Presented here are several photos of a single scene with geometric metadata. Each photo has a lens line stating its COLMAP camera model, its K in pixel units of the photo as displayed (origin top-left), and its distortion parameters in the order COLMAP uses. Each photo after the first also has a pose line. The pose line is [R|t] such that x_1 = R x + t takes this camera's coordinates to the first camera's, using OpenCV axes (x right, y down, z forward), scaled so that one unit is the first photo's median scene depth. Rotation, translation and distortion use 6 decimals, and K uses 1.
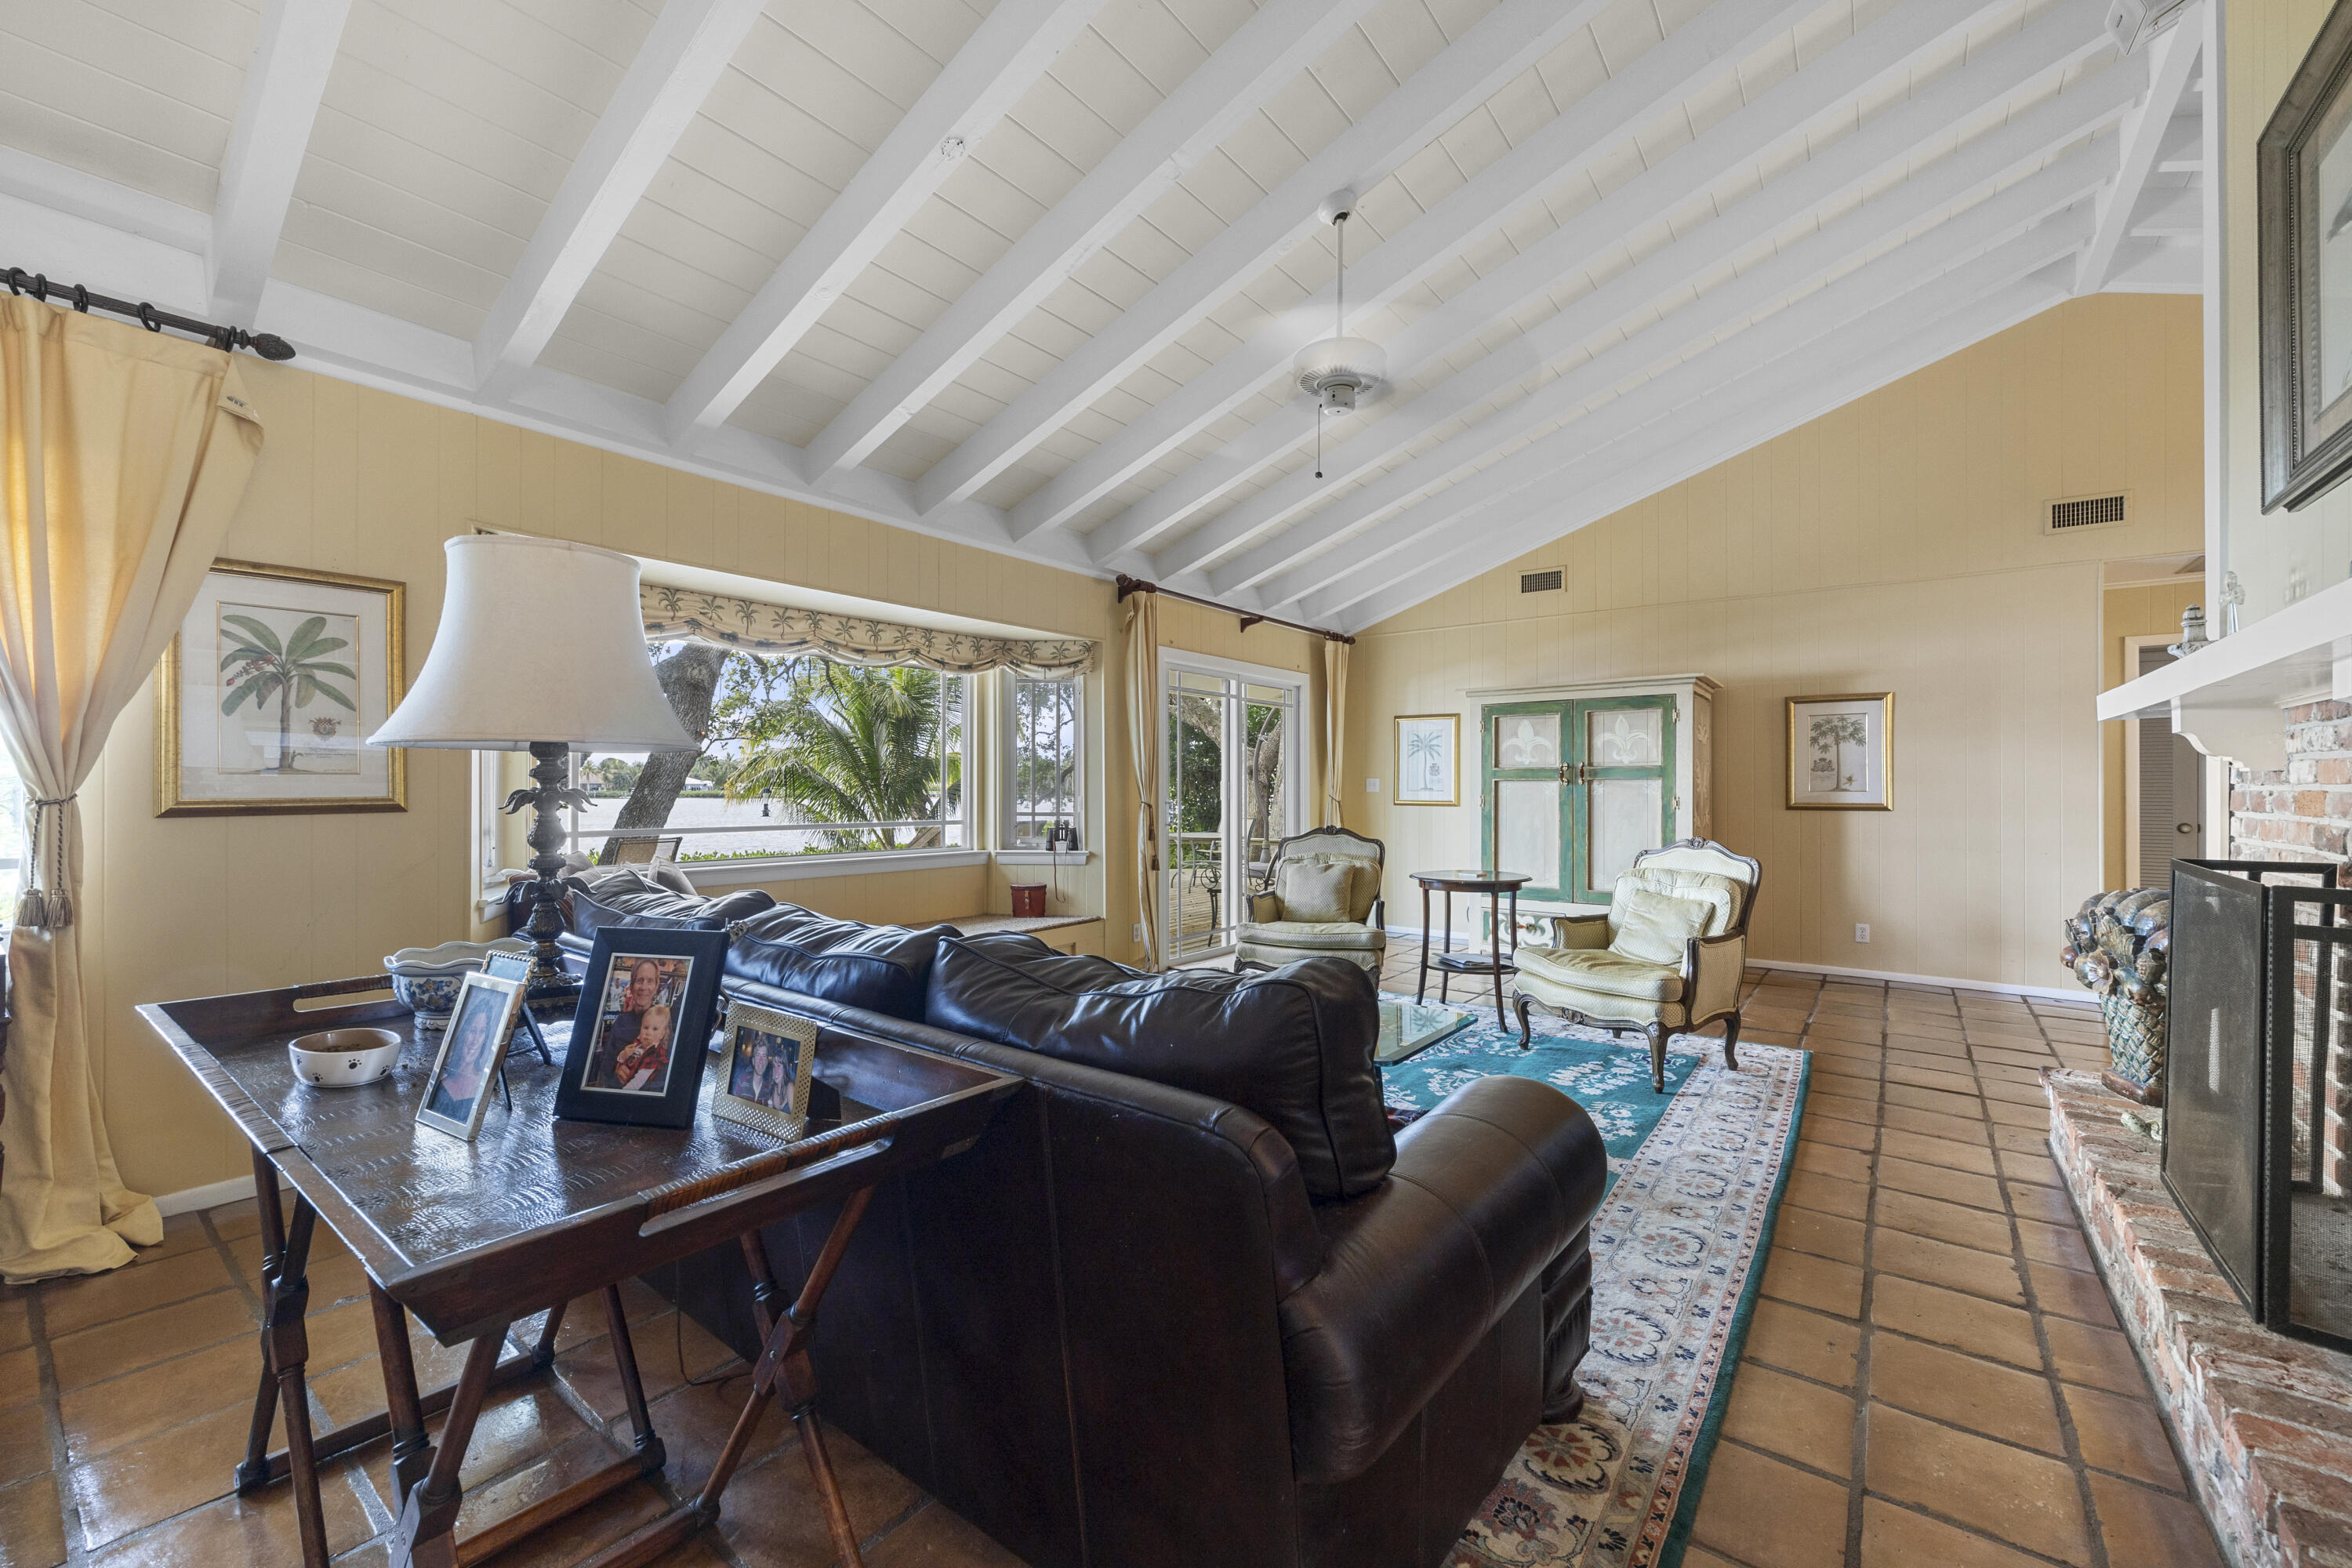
lens RADIAL K [[944.1, 0, 1183.9], [0, 944.1, 783.0], [0, 0, 1]] dist [-0.001370, -0.000081]
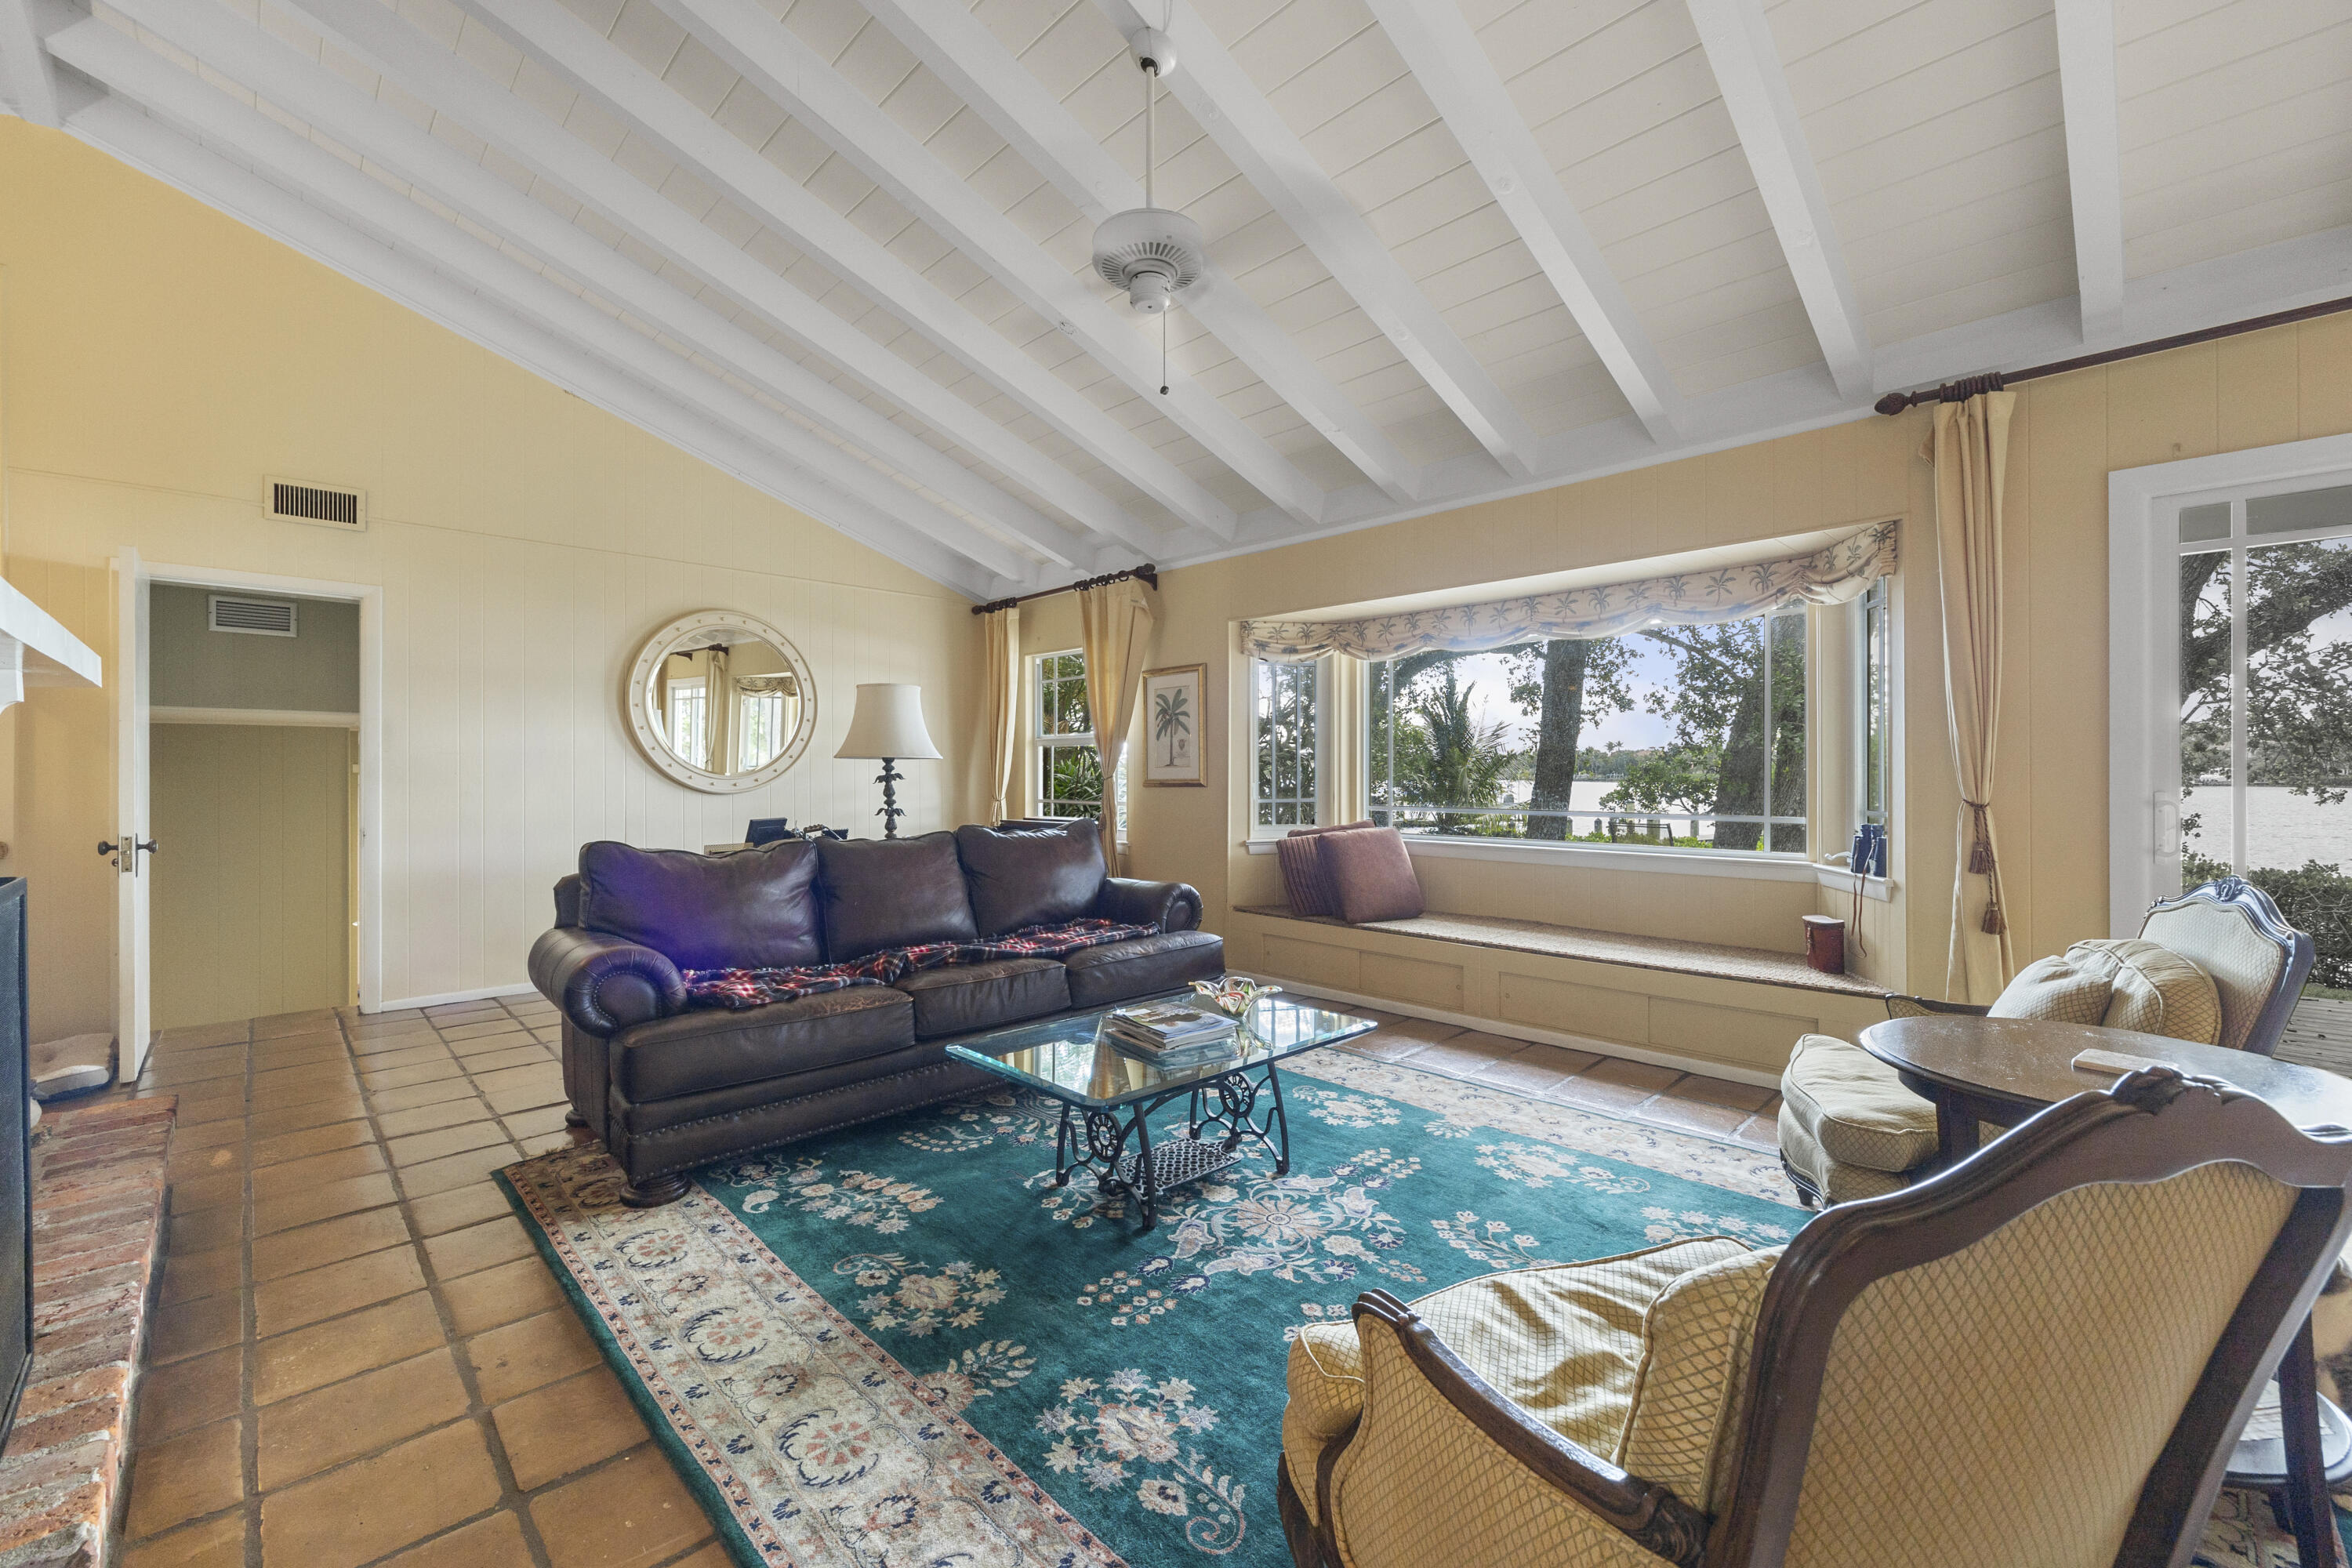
lens RADIAL K [[944.1, 0, 1183.9], [0, 944.1, 783.0], [0, 0, 1]] dist [-0.001370, -0.000081]
pose [[-0.136769, 0.011184, -0.990540, 1.217258], [0.007099, 0.999922, 0.010309, 0.005763], [0.990577, -0.005622, -0.136838, 1.444753]]
